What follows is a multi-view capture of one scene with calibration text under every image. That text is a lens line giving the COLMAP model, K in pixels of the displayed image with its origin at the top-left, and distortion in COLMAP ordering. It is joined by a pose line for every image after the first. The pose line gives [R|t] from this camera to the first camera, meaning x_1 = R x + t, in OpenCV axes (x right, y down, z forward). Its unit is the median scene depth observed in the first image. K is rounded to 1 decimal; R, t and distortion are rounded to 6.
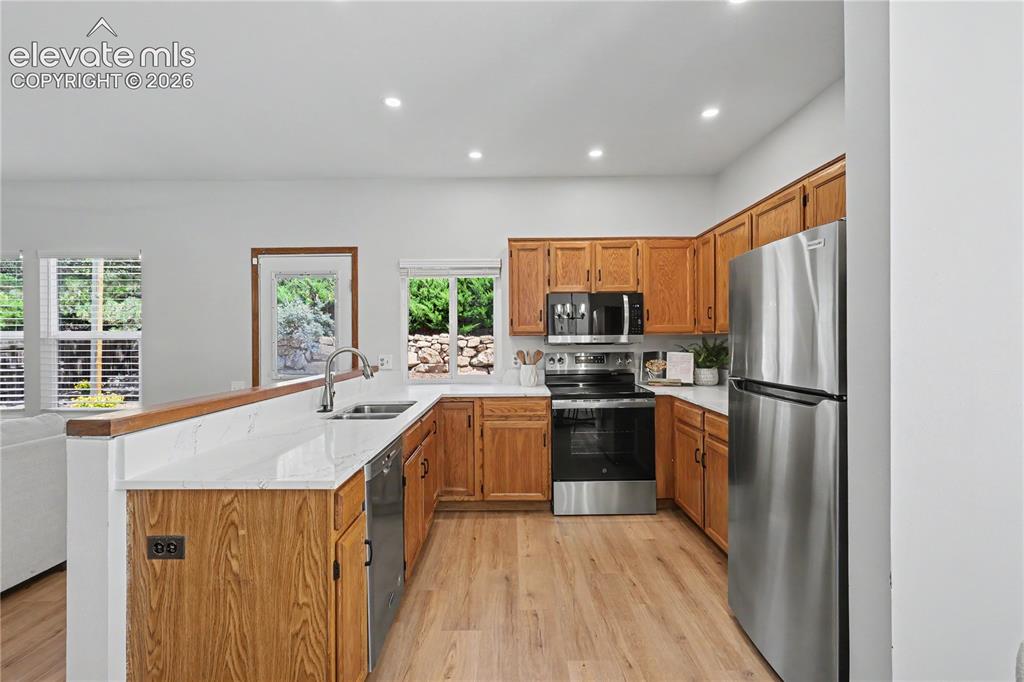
lens RADIAL K [[479.2, 0, 504.3], [0, 479.2, 339.6], [0, 0, 1]] dist [0.001338, 0.000629]
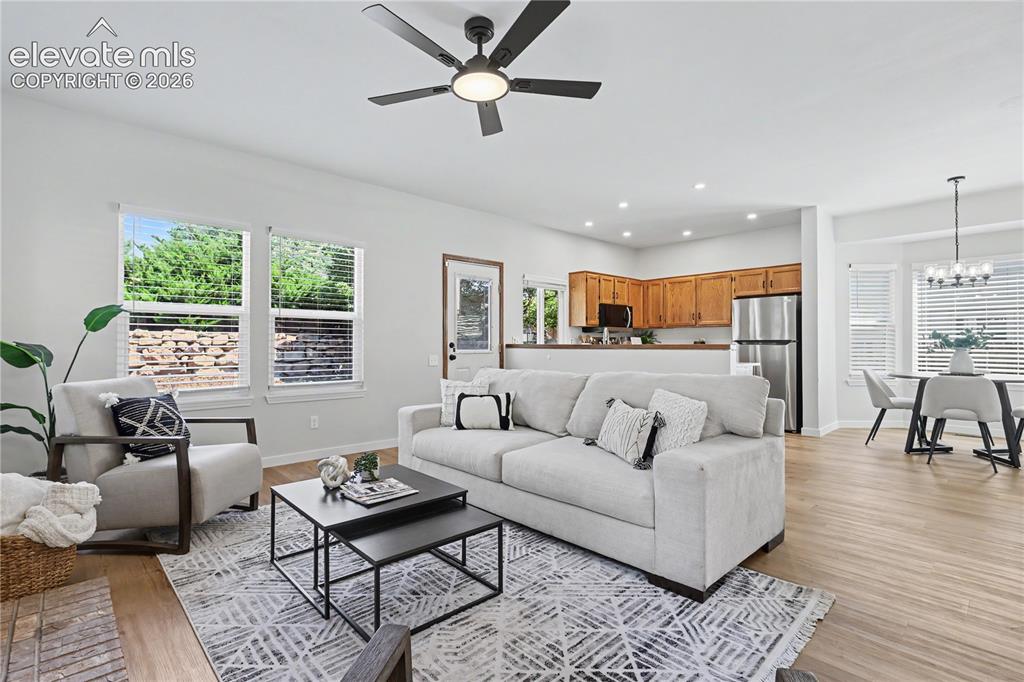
lens RADIAL K [[479.2, 0, 511.2], [0, 479.2, 343.7], [0, 0, 1]] dist [0.001338, 0.000629]
pose [[0.717055, 0.004093, 0.697005, -1.445751], [-0.003570, 0.999991, -0.002199, 0.062049], [-0.697008, -0.000912, 0.717063, -0.070659]]
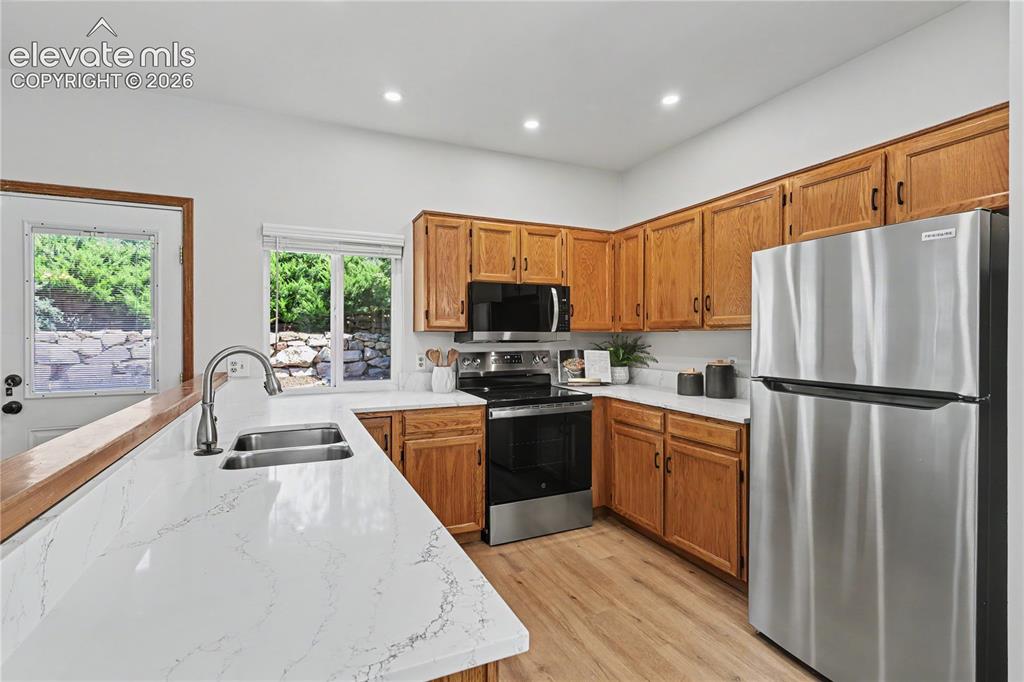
lens RADIAL K [[479.2, 0, 507.6], [0, 479.2, 337.6], [0, 0, 1]] dist [0.001338, 0.000629]
pose [[0.906296, 0.004773, 0.422618, -0.208827], [-0.005216, 0.999986, -0.000108, 0.001734], [-0.422612, -0.002107, 0.906308, 0.212850]]
